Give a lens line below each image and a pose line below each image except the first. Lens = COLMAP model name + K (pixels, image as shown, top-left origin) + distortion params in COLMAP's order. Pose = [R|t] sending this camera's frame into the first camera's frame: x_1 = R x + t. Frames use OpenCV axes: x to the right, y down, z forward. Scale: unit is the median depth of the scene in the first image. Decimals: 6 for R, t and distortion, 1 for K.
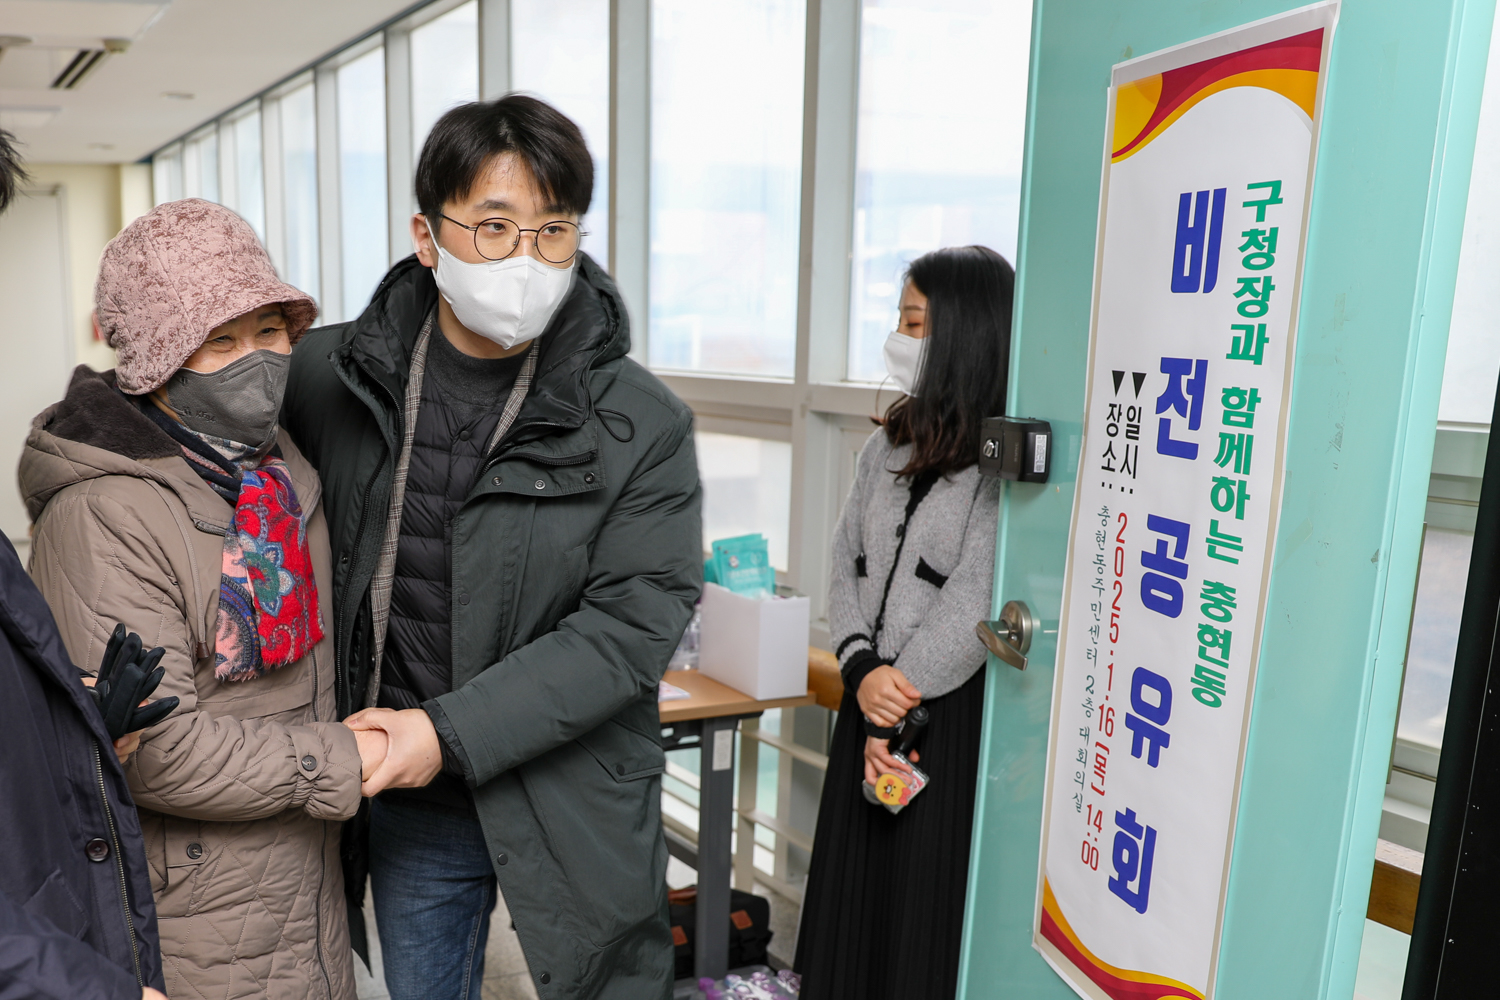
lens RADIAL K [[1048.0, 0, 750.0], [0, 1048.0, 500.0], [0, 0, 1]] dist [-0.001497, -0.000177]
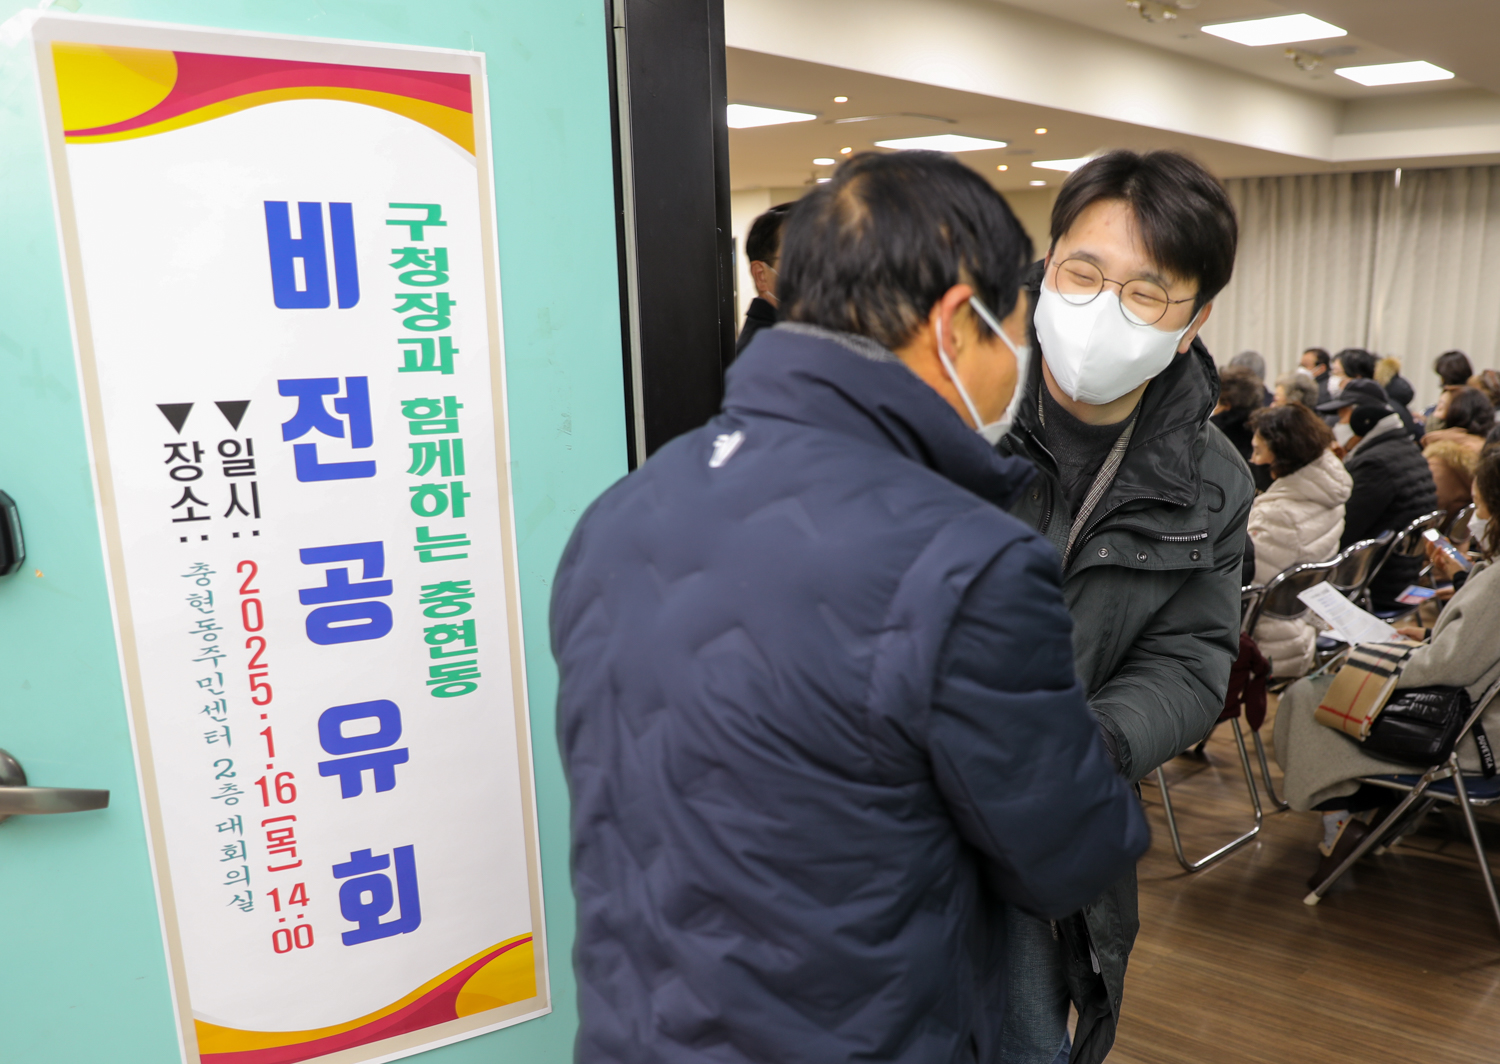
lens RADIAL K [[1084.7, 0, 750.0], [0, 1084.7, 532.0], [0, 0, 1]] dist [-0.030001, 0.004294]
pose [[0.037139, -0.232986, 0.971771, -0.538551], [0.194867, 0.955462, 0.221628, -0.137799], [-0.980126, 0.181135, 0.080887, 0.545073]]
